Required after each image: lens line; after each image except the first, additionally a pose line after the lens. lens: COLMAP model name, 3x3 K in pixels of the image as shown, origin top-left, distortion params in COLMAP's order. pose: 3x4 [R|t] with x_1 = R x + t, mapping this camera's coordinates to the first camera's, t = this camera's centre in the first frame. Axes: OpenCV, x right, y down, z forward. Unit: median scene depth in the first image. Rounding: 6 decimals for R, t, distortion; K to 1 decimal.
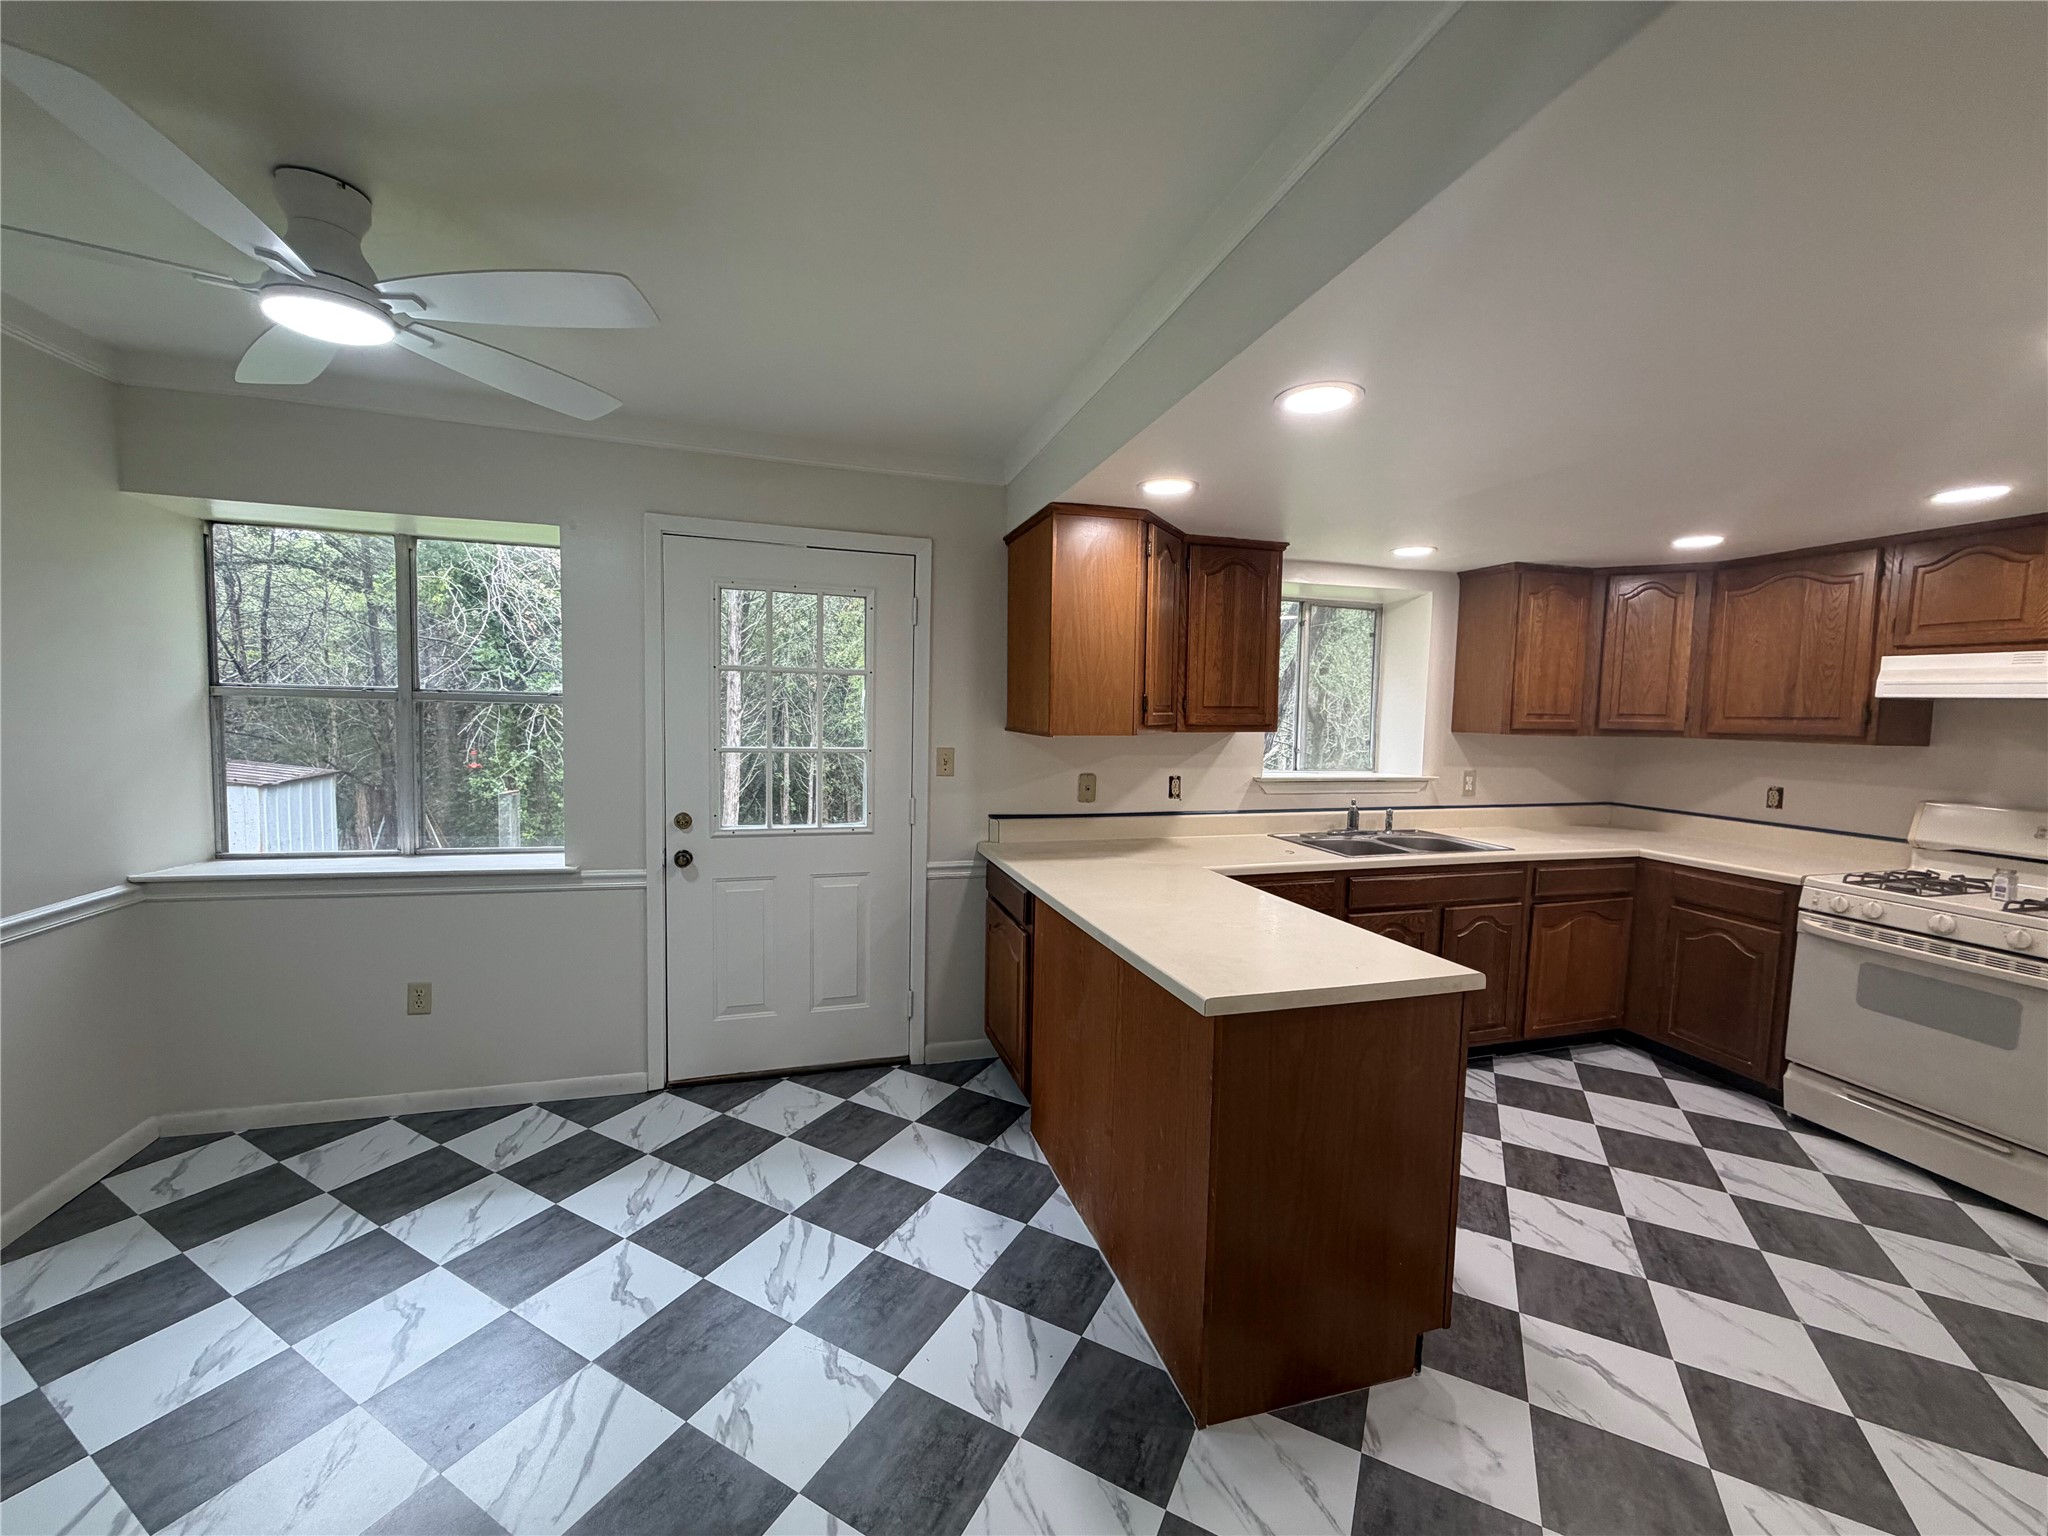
lens RADIAL K [[817.1, 0, 1019.7], [0, 817.1, 764.1], [0, 0, 1]] dist [-0.000807, 0.000864]
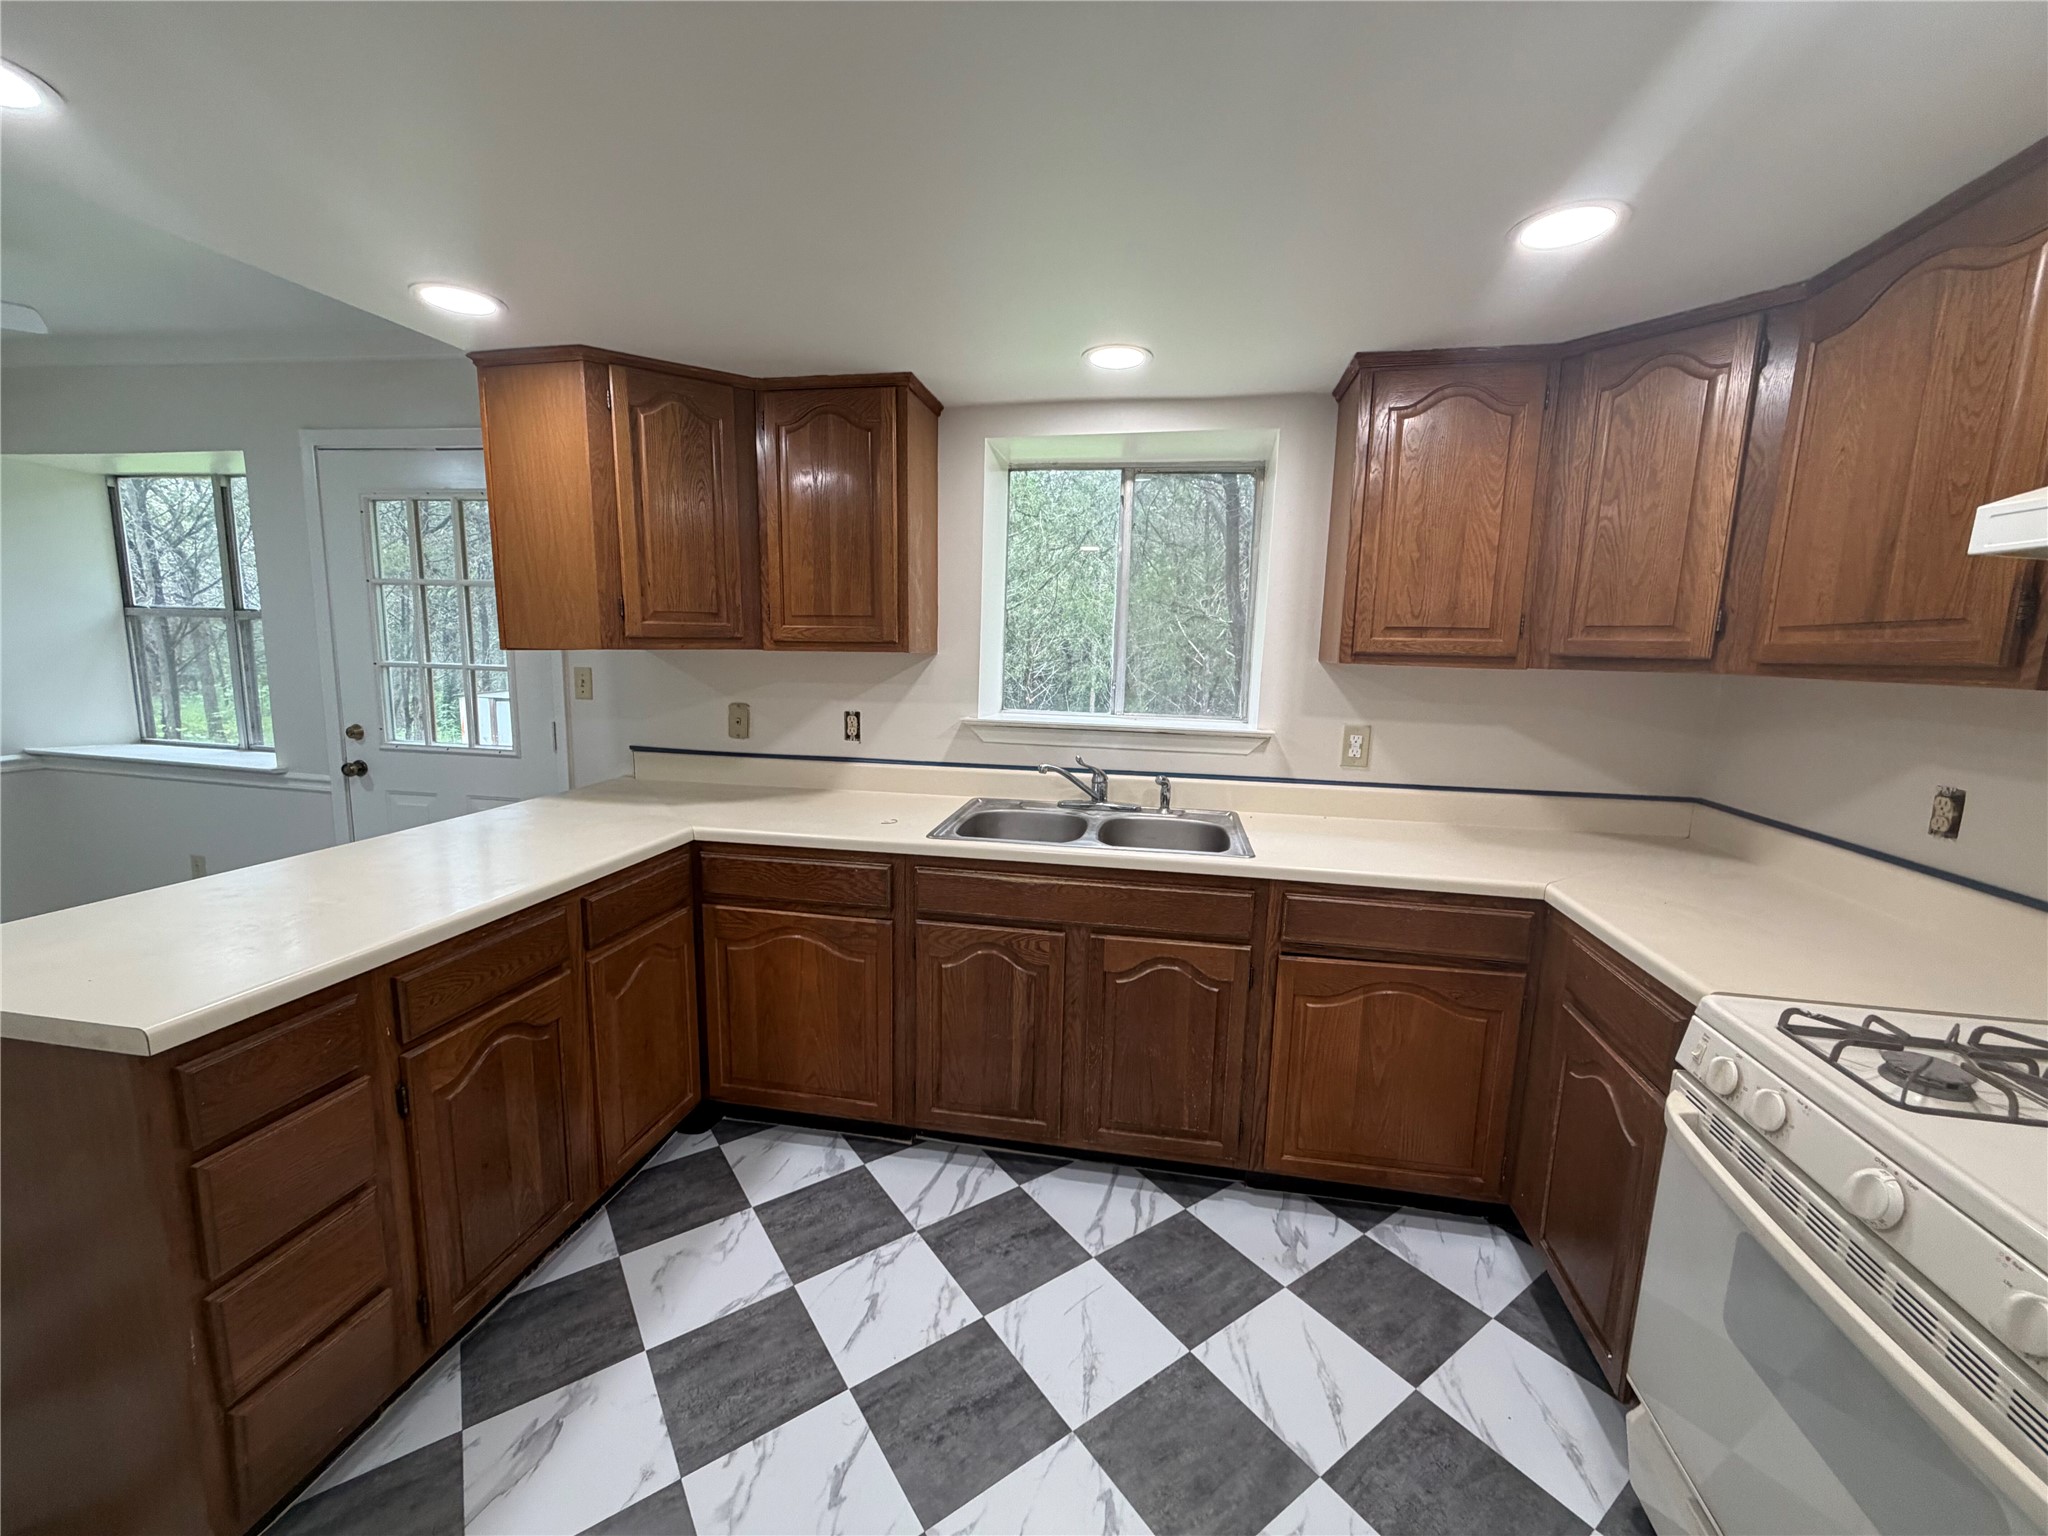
lens RADIAL K [[817.1, 0, 1020.8], [0, 817.1, 764.2], [0, 0, 1]] dist [-0.000807, 0.000864]
pose [[0.890142, 0.067645, -0.450635, 0.803121], [-0.036963, 0.996380, 0.076552, -0.000504], [0.454182, -0.051485, 0.889420, 0.454250]]
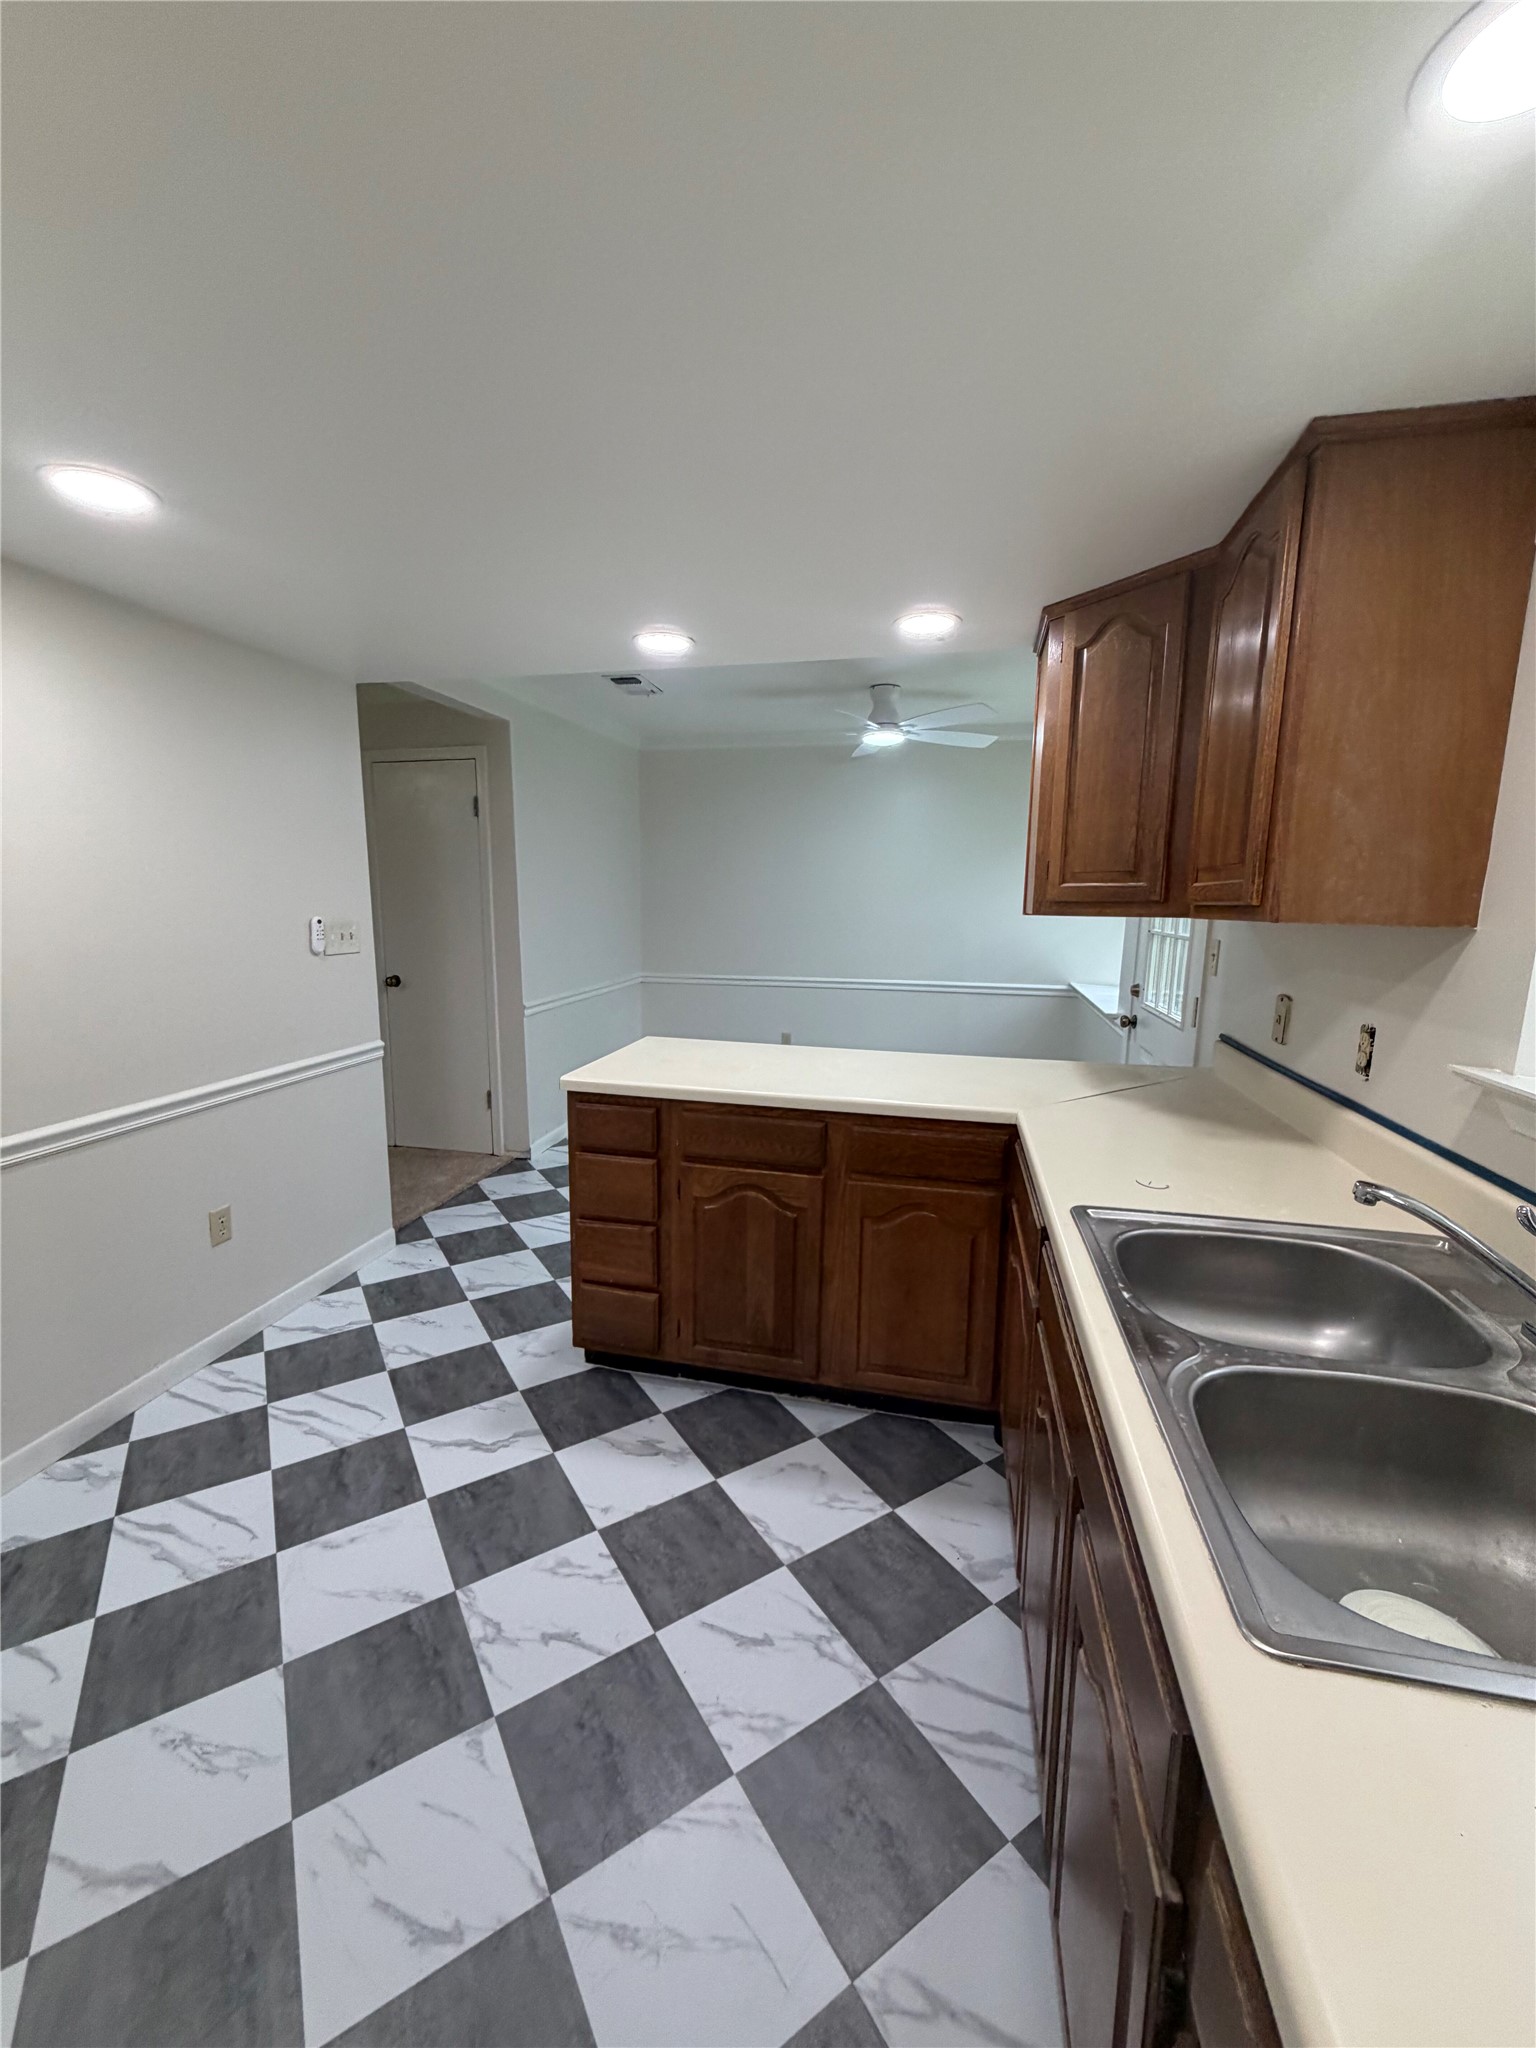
lens RADIAL K [[817.1, 0, 767.3], [0, 817.1, 1018.2], [0, 0, 1]] dist [-0.000807, 0.000864]
pose [[-0.488031, 0.104372, -0.866563, 0.876574], [-0.085534, 0.982327, 0.166486, -0.042498], [0.868625, 0.155371, -0.470479, 1.088675]]
